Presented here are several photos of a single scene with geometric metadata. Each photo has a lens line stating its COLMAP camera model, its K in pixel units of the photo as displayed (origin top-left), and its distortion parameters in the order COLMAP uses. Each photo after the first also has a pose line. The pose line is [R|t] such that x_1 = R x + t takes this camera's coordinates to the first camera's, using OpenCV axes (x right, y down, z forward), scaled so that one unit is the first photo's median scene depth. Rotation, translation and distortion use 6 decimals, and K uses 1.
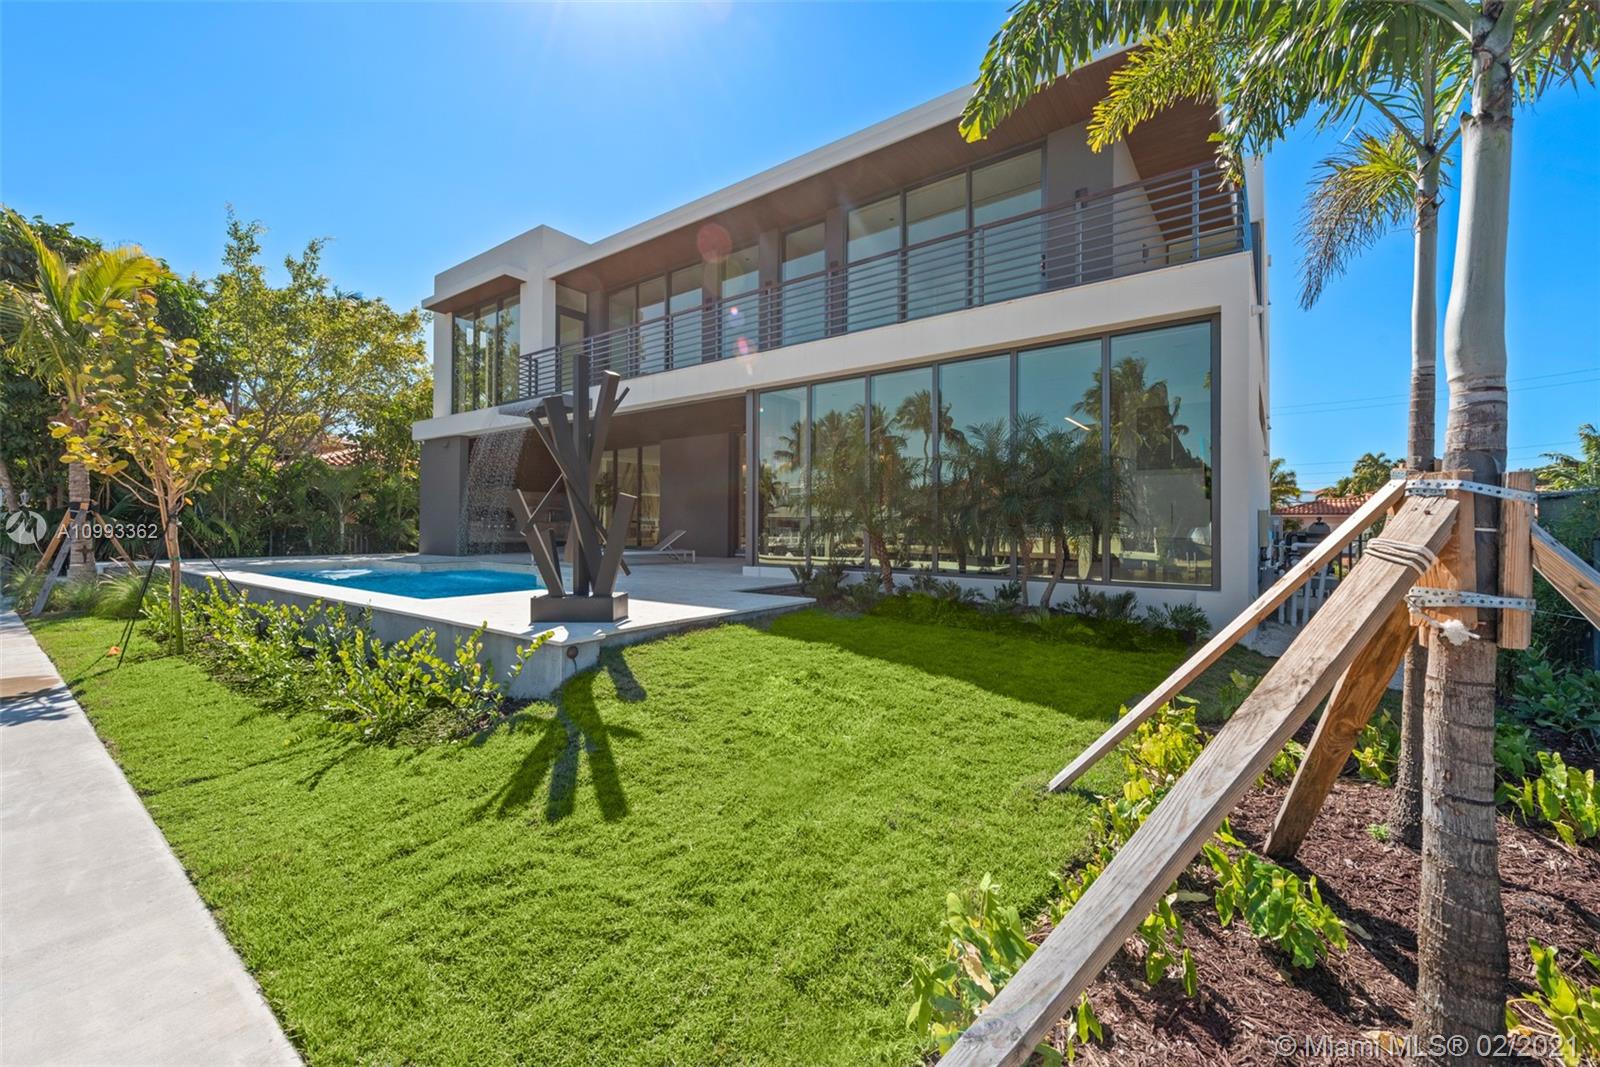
lens RADIAL K [[641.4, 0, 798.8], [0, 641.4, 530.9], [0, 0, 1]] dist [0.014022, -0.000157]
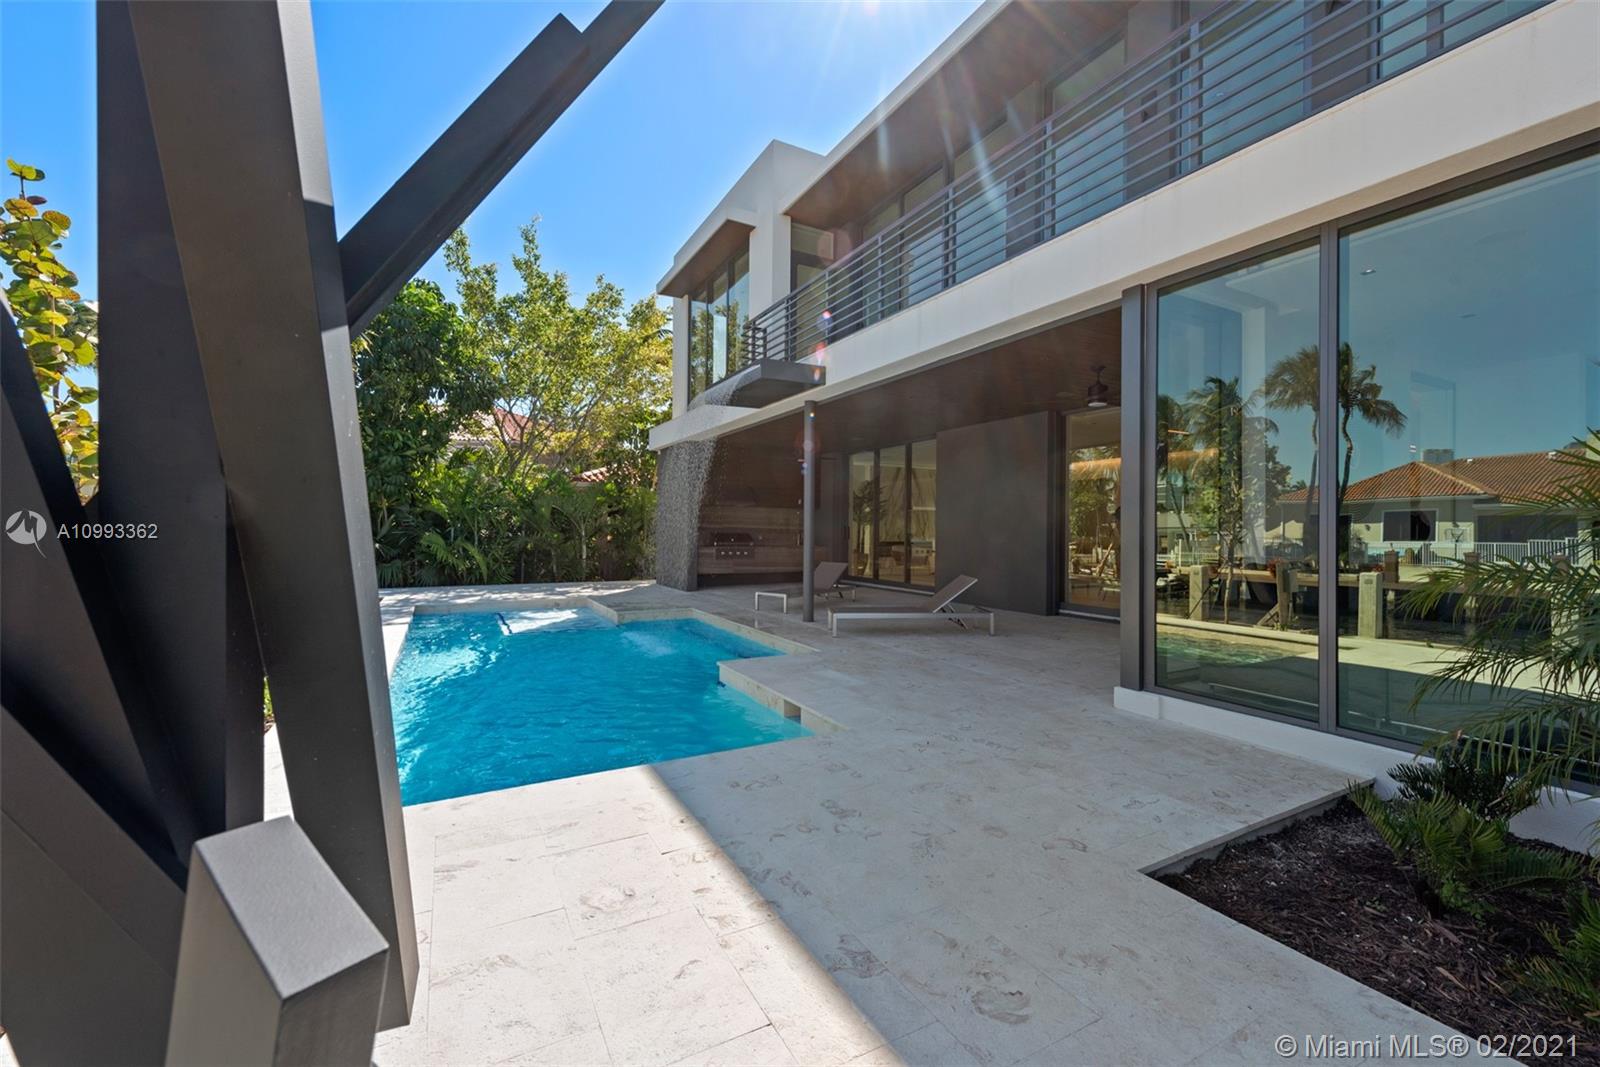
lens RADIAL K [[641.4, 0, 798.8], [0, 641.4, 530.9], [0, 0, 1]] dist [0.014022, -0.000157]
pose [[0.908292, 0.000528, -0.418336, -0.065204], [-0.002955, 0.999982, -0.005153, -0.032759], [0.418326, 0.005917, 0.908278, 0.328297]]
